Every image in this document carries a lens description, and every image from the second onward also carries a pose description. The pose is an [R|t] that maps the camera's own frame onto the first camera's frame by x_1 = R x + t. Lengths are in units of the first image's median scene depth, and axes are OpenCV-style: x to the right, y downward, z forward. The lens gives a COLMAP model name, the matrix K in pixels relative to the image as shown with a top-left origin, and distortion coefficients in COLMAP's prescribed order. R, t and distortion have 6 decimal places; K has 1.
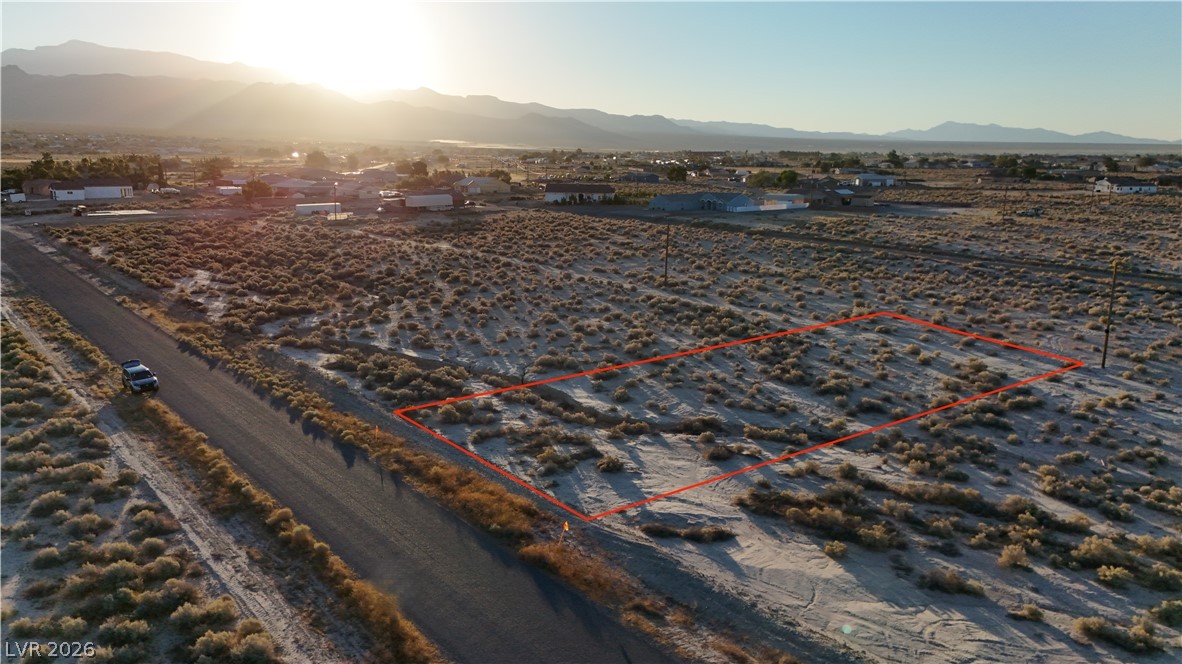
lens RADIAL K [[870.6, 0, 587.1], [0, 870.6, 337.9], [0, 0, 1]] dist [0.056877, -0.047587]
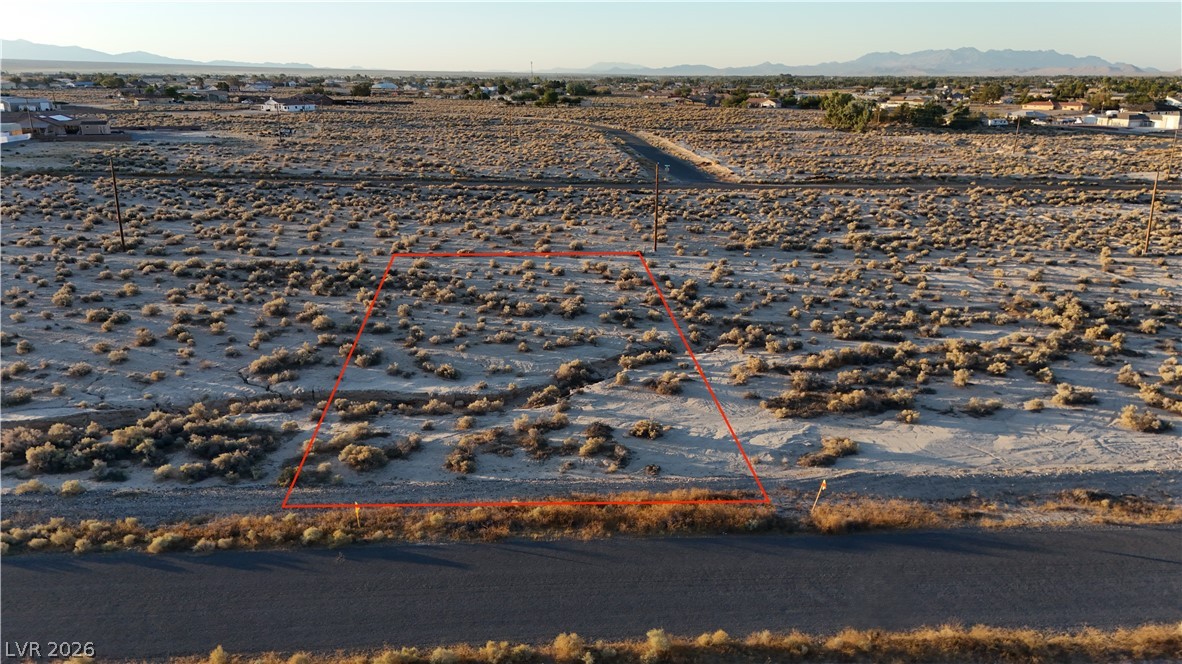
lens RADIAL K [[870.6, 0, 594.9], [0, 870.6, 321.2], [0, 0, 1]] dist [0.056877, -0.047587]
pose [[0.561125, -0.225522, 0.796416, -0.490240], [0.170234, 0.973042, 0.155597, -0.079529], [-0.810036, 0.048268, 0.584390, 0.359791]]
